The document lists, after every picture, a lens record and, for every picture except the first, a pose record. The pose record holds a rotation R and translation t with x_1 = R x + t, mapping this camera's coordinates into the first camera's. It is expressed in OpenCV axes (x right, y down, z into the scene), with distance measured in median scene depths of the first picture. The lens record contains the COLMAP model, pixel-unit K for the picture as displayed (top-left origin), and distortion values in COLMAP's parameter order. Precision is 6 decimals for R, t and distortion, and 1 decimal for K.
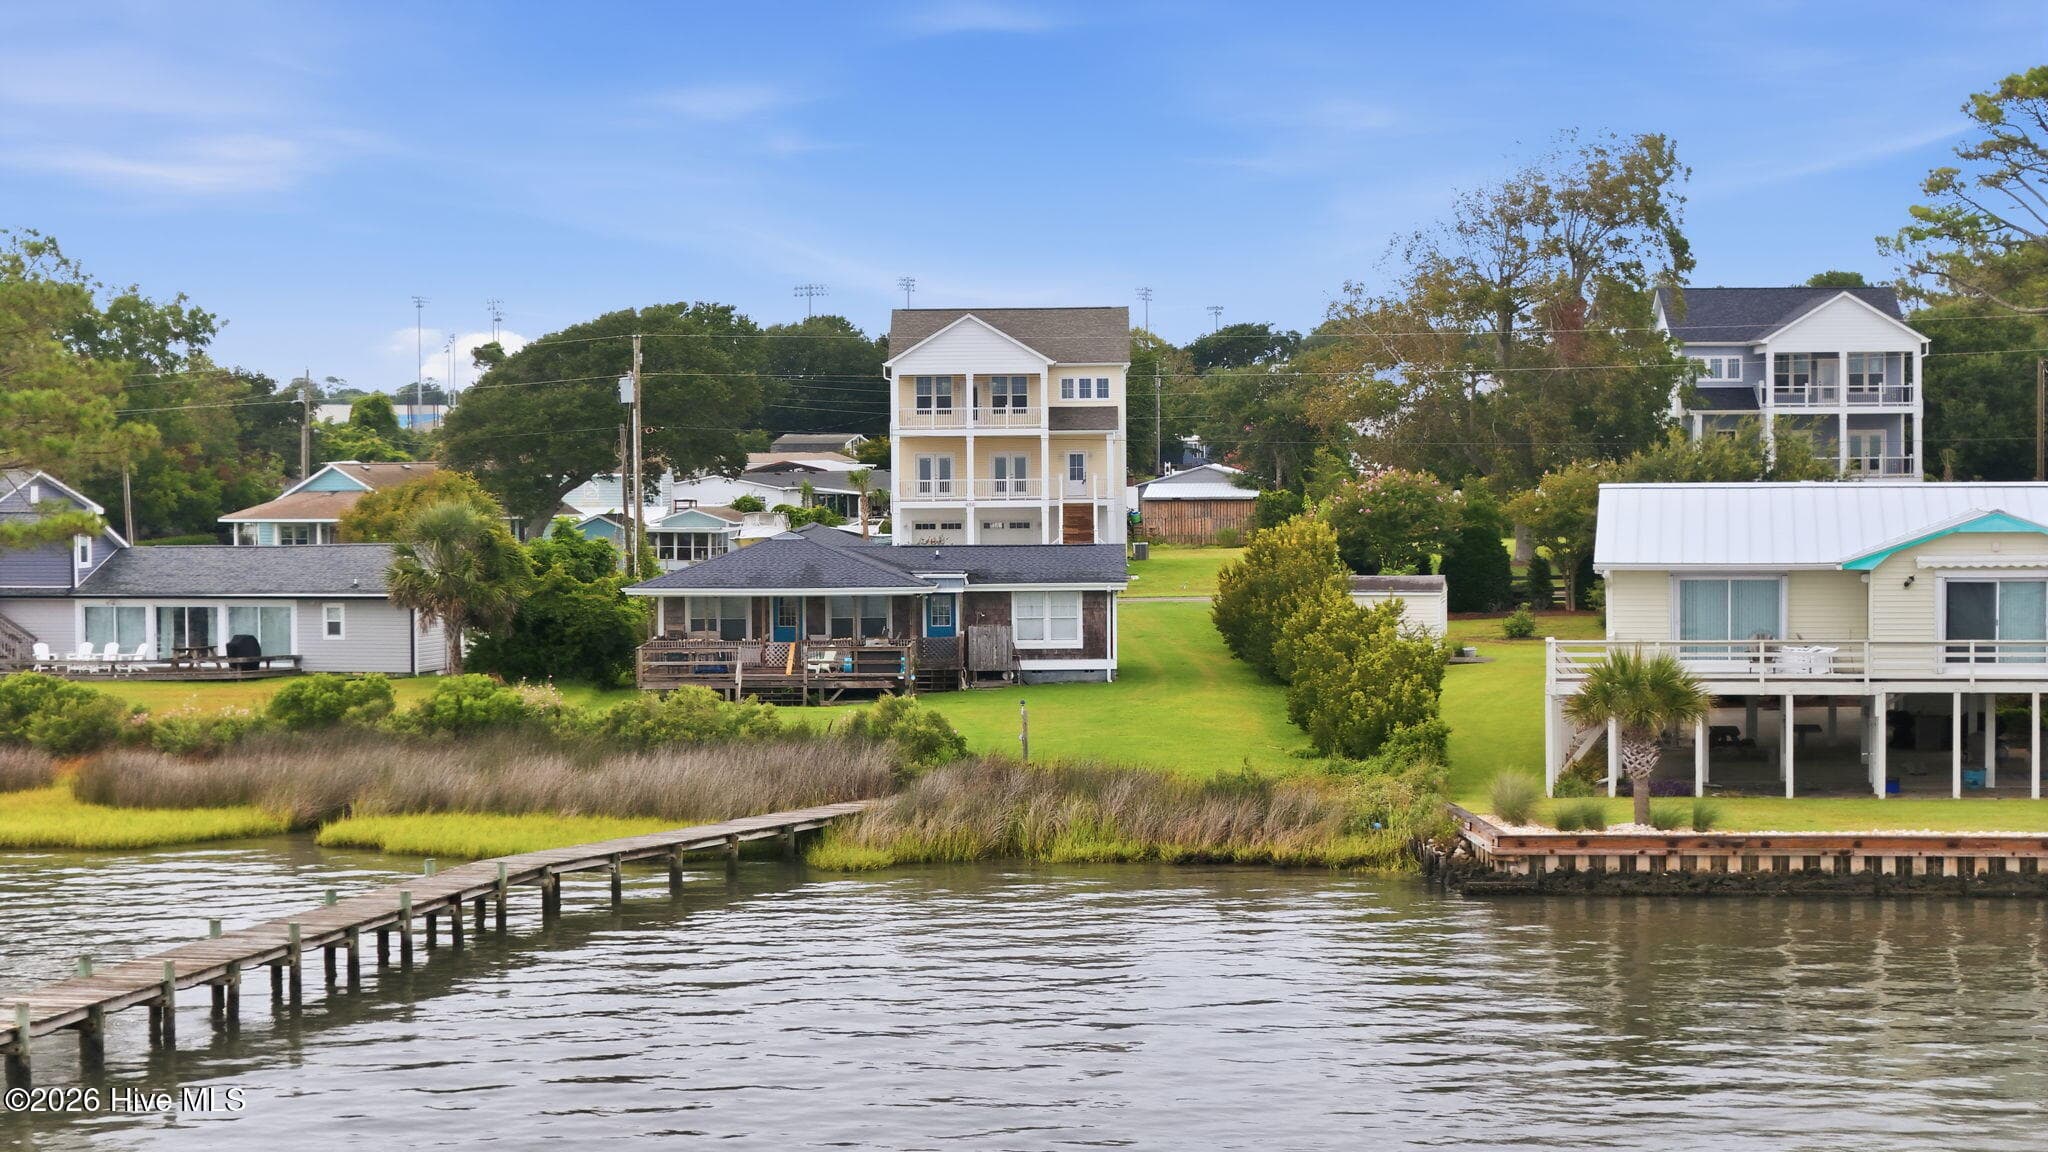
lens RADIAL K [[4094.9, 0, 1024.0], [0, 4094.9, 576.0], [0, 0, 1]] dist [-0.109368, -0.092626]
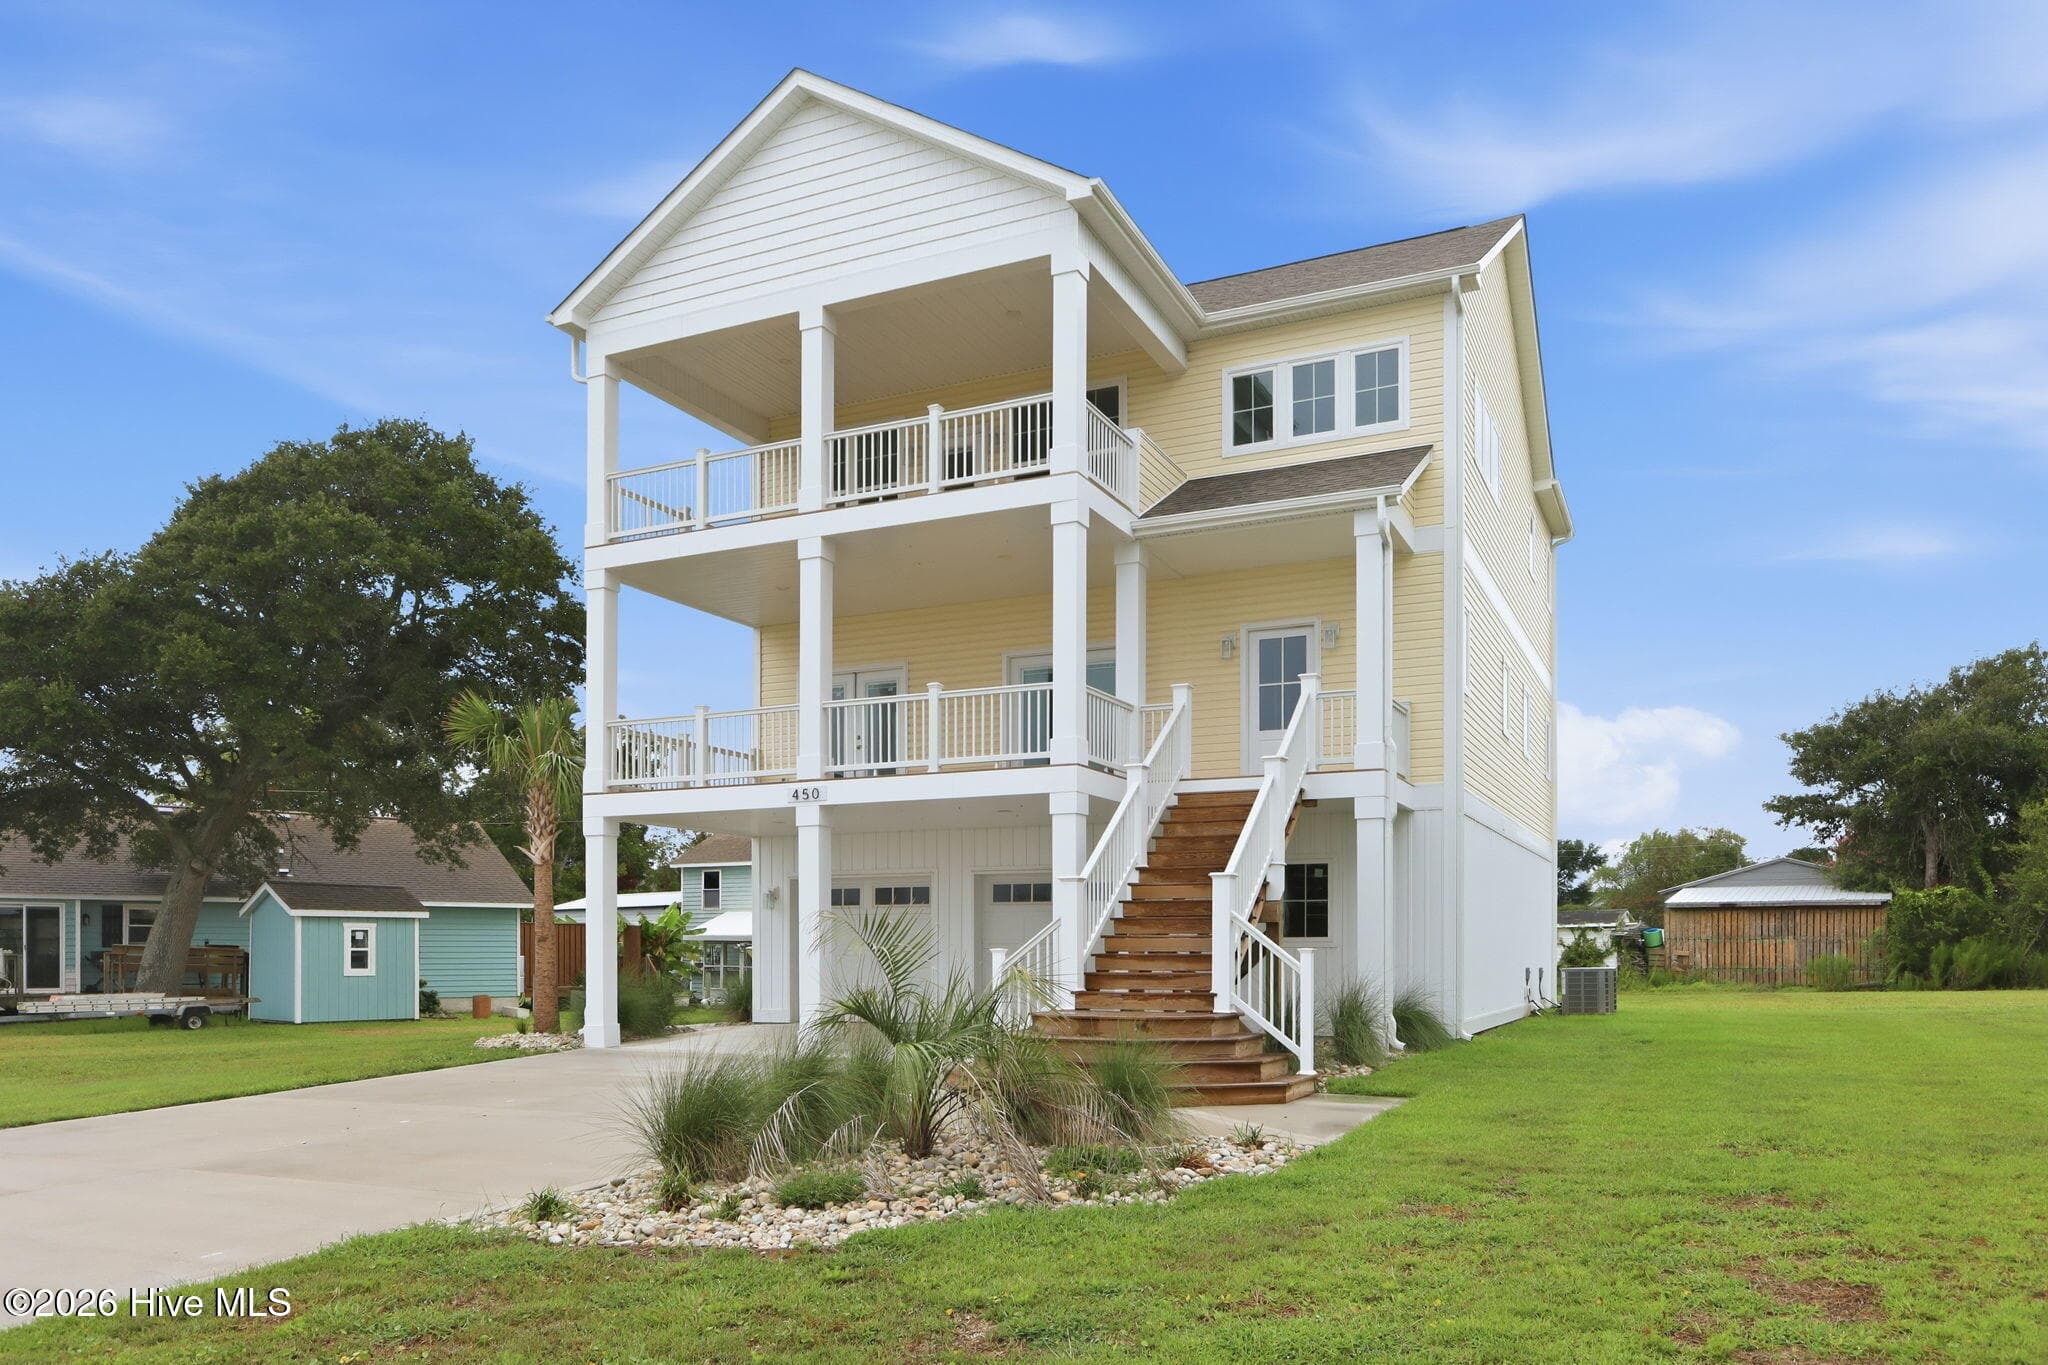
lens RADIAL K [[1478.1, 0, 1024.4], [0, 1478.1, 946.6], [0, 0, 1]] dist [0.001631, -0.000145]
pose [[0.910113, 0.011159, -0.414209, 0.040123], [-0.025586, 0.999243, -0.029300, -0.005202], [0.413568, 0.037265, 0.909710, 0.925075]]
